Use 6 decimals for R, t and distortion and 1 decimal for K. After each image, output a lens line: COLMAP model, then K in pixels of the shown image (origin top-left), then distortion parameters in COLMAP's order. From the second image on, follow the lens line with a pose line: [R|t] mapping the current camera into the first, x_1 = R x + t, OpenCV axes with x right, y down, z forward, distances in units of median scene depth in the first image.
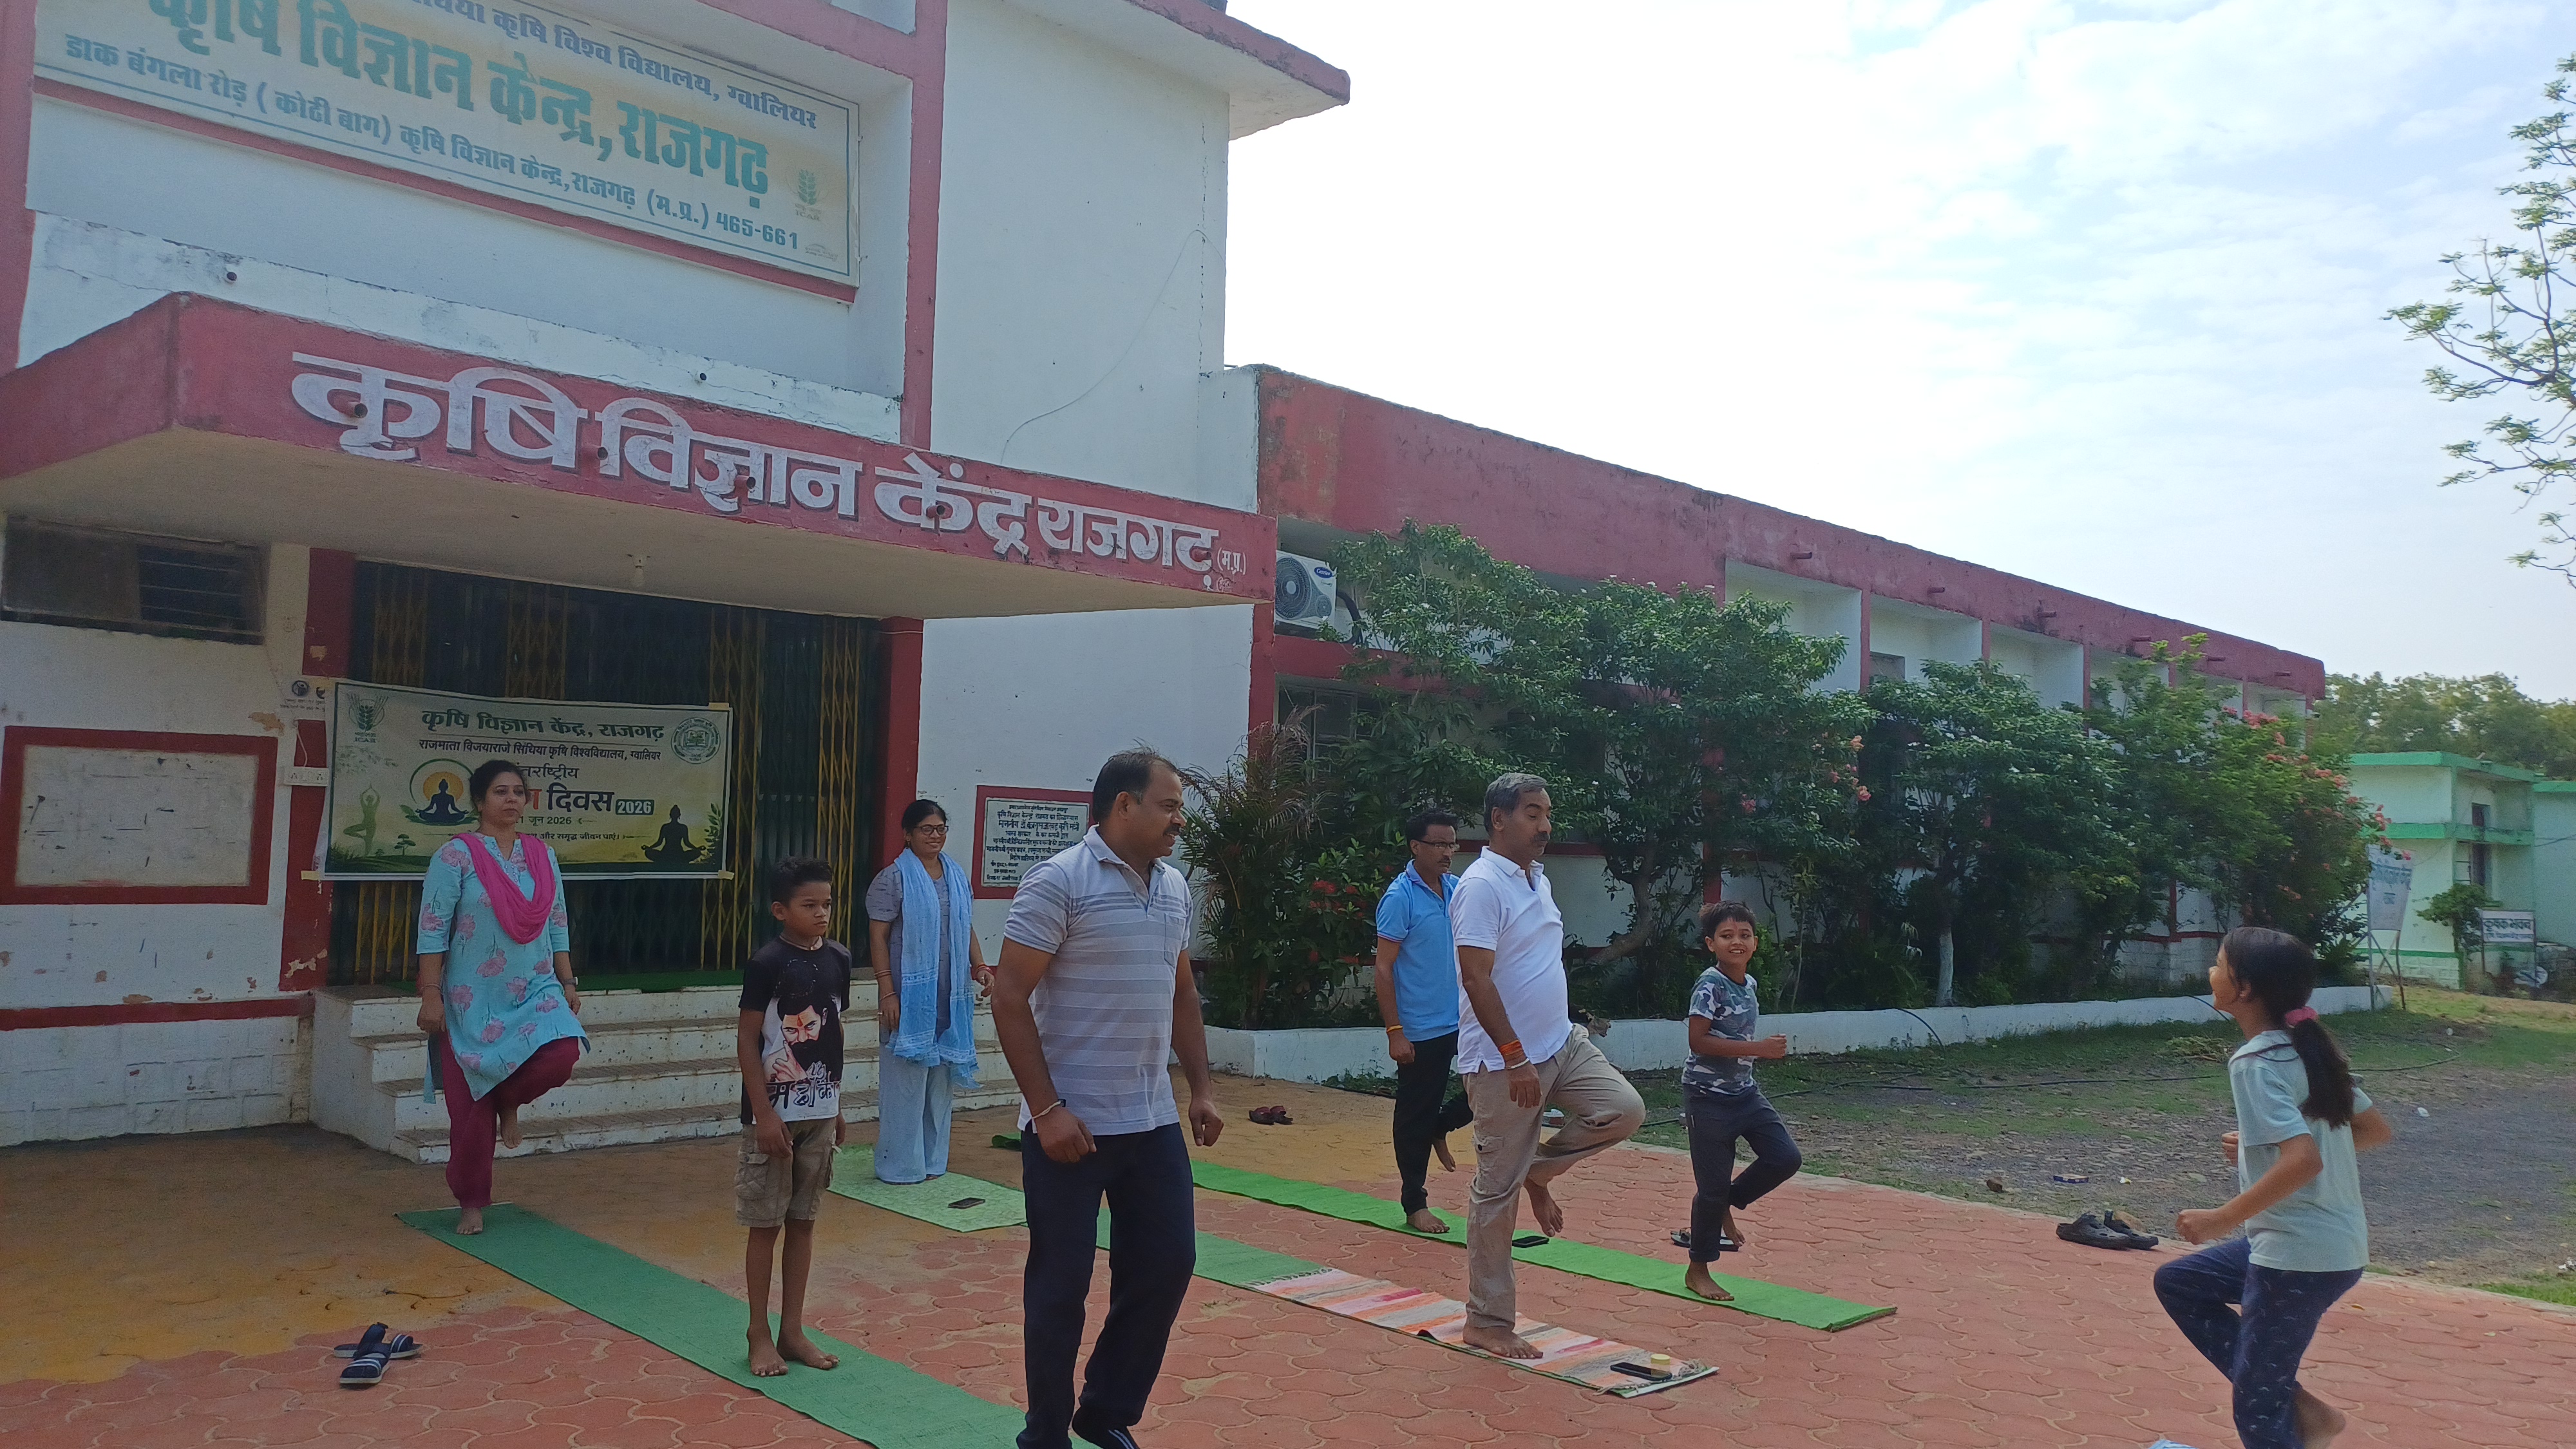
lens RADIAL K [[1928.3, 0, 1305.2], [0, 1928.3, 727.0], [0, 0, 1]] dist [0.079938, -0.079734]
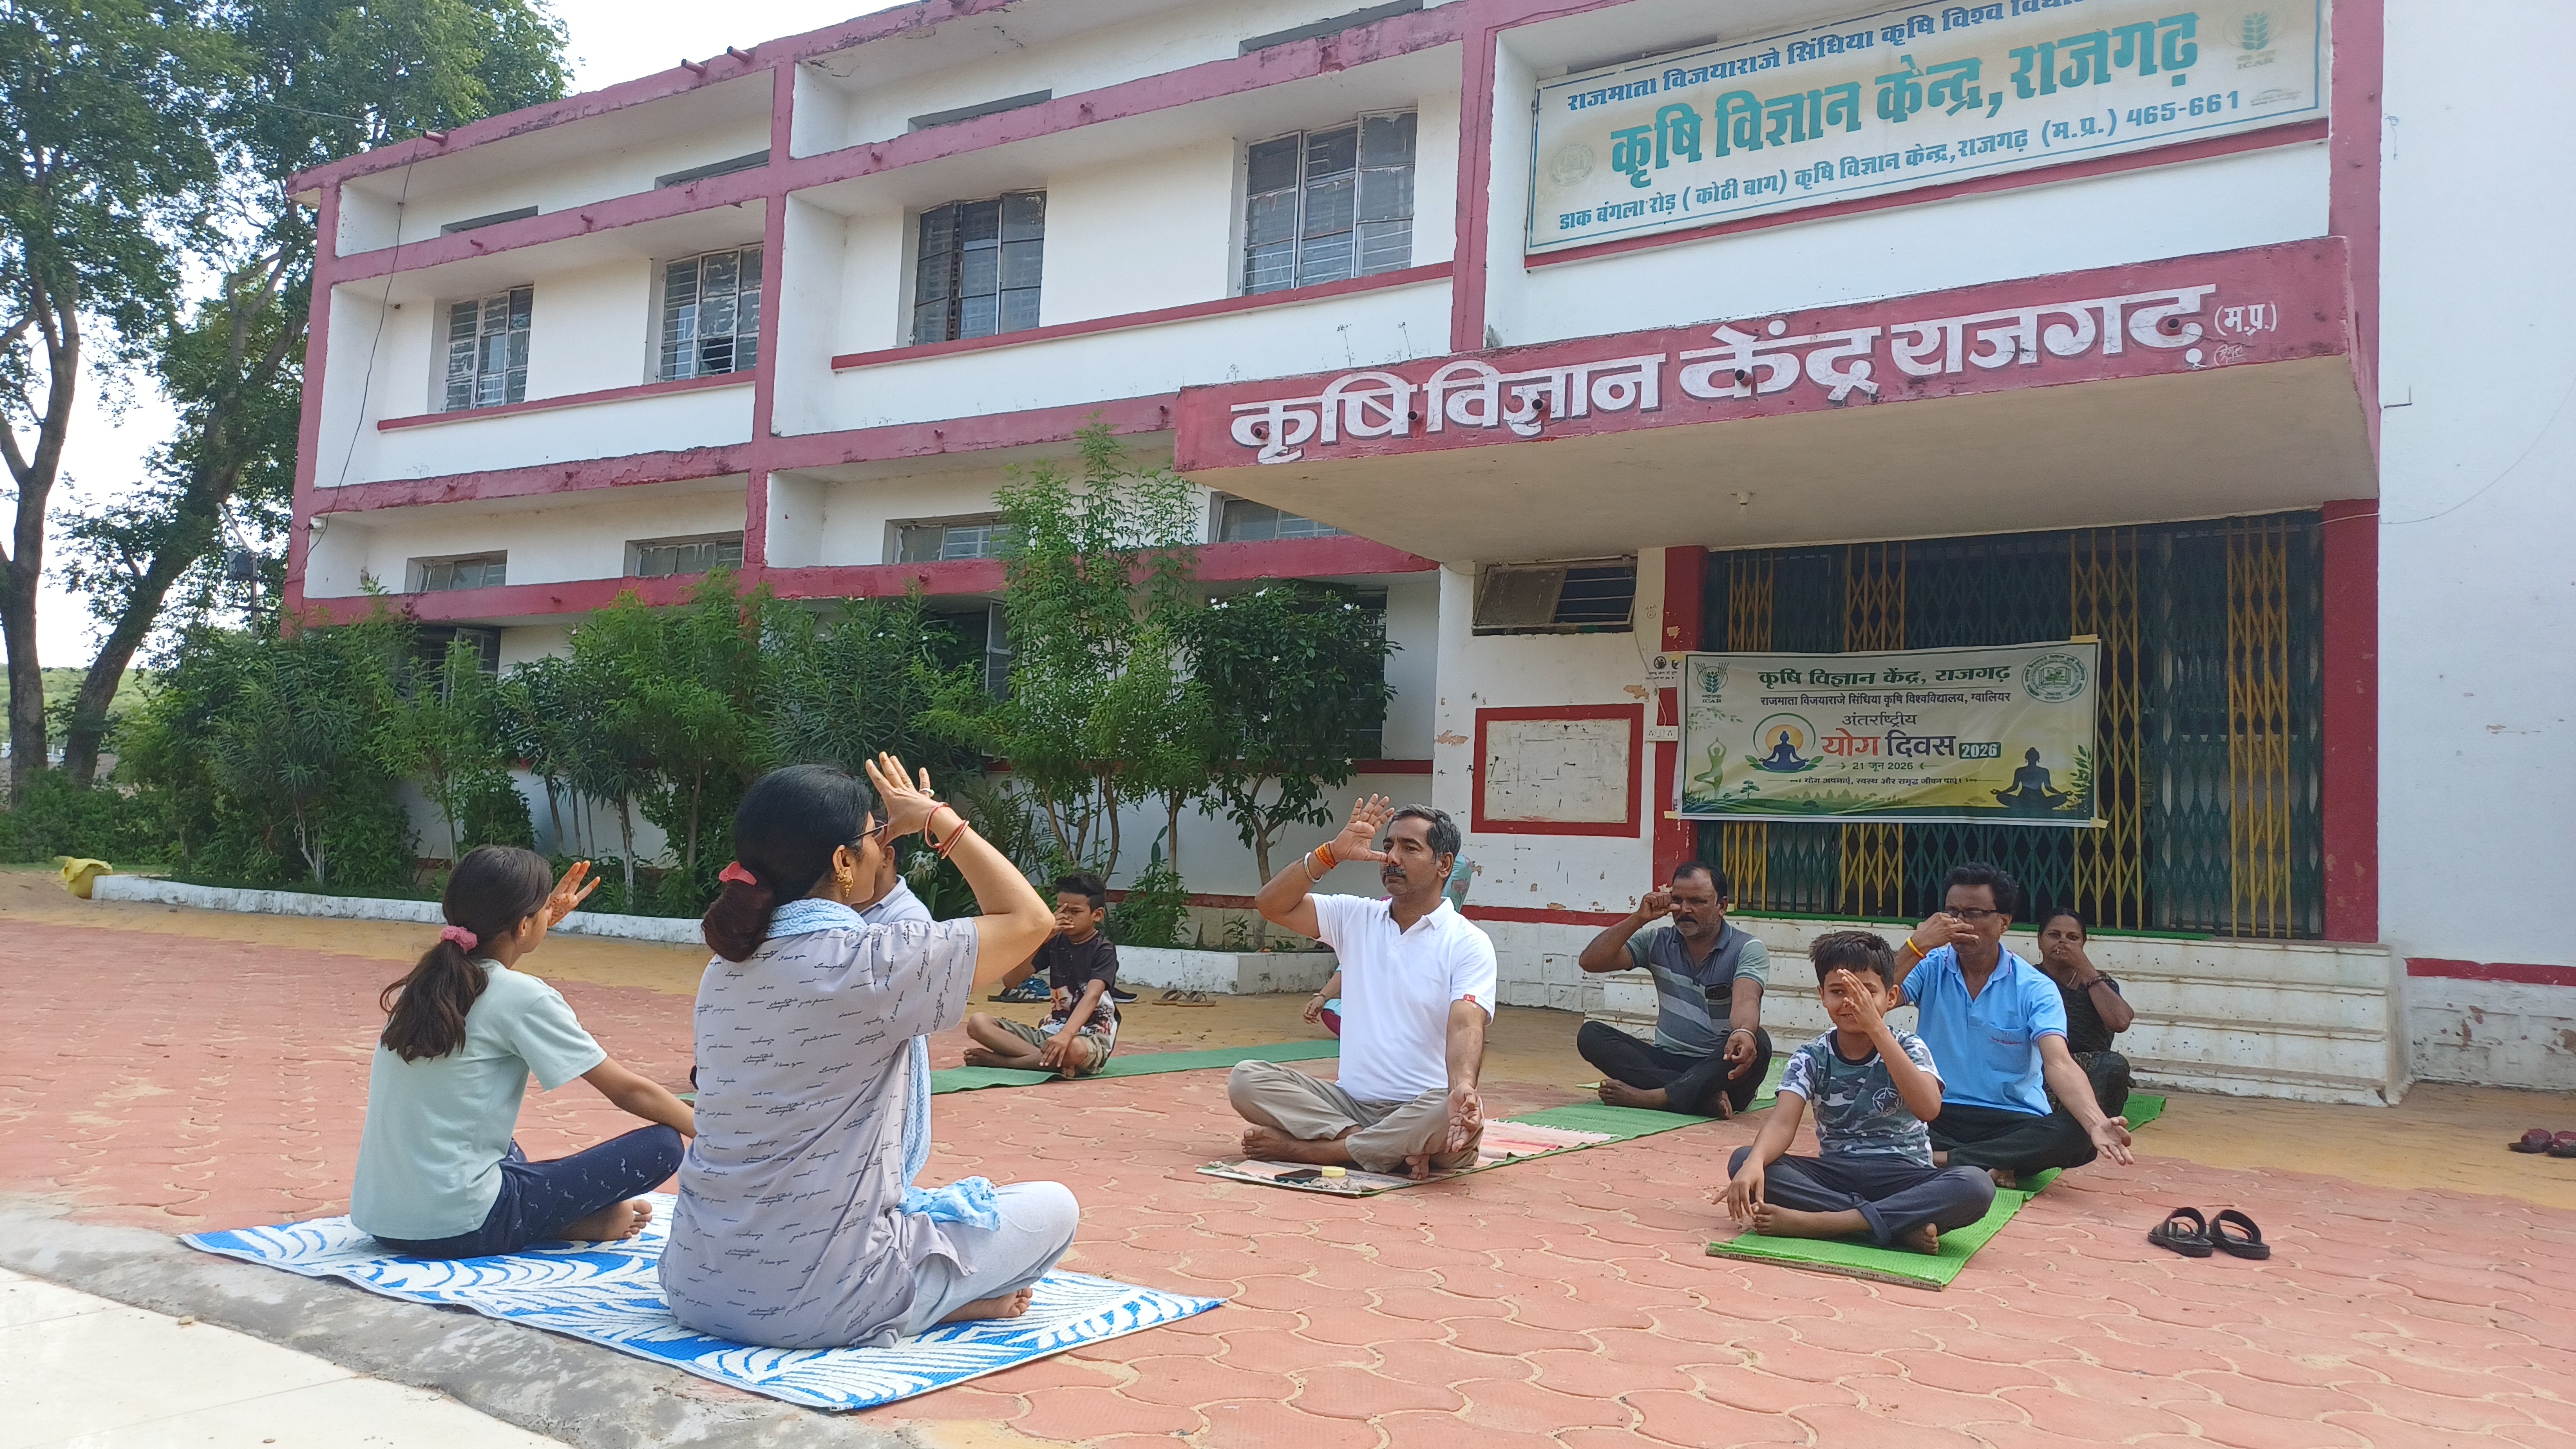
lens RADIAL K [[1928.3, 0, 1264.0], [0, 1928.3, 731.0], [0, 0, 1]] dist [0.079938, -0.079734]
pose [[0.185256, -0.101499, -0.977435, 0.613267], [0.020643, 0.994834, -0.099393, 0.136631], [0.982474, -0.001764, 0.186394, 0.526120]]
